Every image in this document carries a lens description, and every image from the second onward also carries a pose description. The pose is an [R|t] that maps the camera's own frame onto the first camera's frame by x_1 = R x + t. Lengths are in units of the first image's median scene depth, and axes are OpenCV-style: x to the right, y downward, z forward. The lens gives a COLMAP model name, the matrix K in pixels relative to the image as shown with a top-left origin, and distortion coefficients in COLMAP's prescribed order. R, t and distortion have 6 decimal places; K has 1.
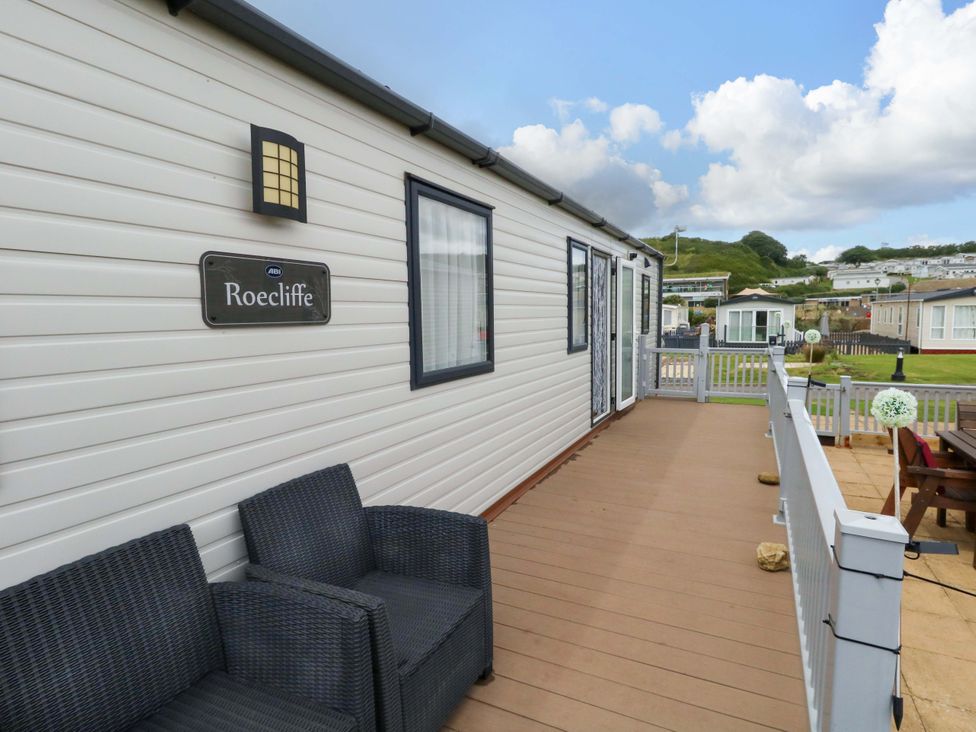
lens RADIAL K [[529.4, 0, 496.7], [0, 529.4, 363.2], [0, 0, 1]] dist [0.005034, -0.000028]
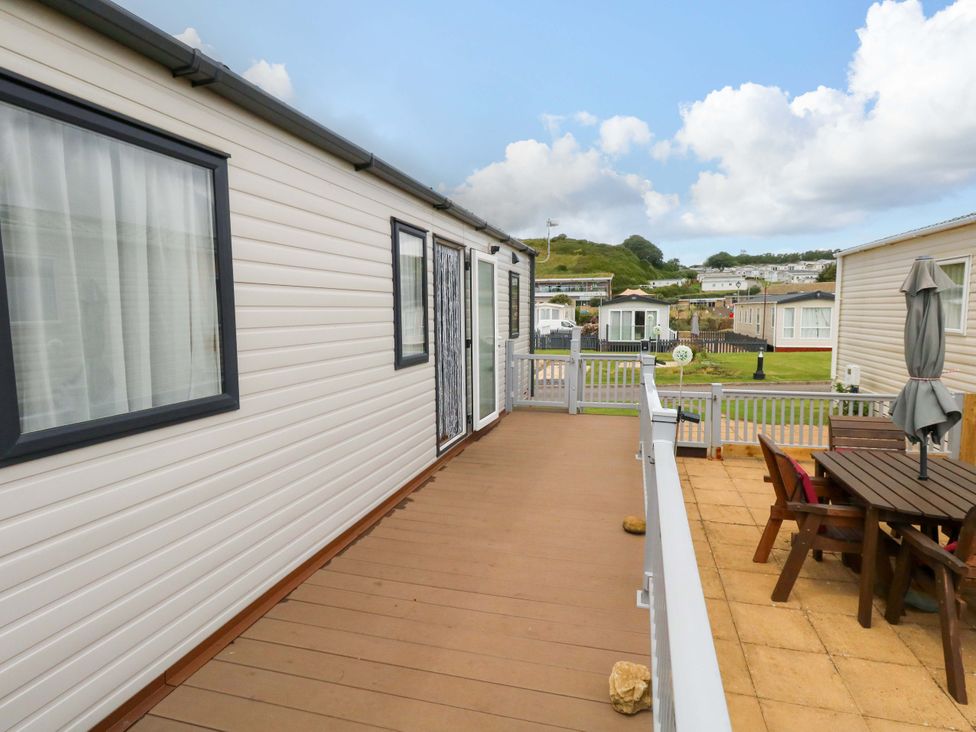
lens RADIAL K [[529.4, 0, 496.7], [0, 529.4, 363.2], [0, 0, 1]] dist [0.005034, -0.000028]
pose [[0.980985, -0.011927, 0.193715, 0.079497], [0.011065, 0.999923, 0.005528, -0.018025], [-0.193766, -0.003279, 0.981042, 0.130609]]
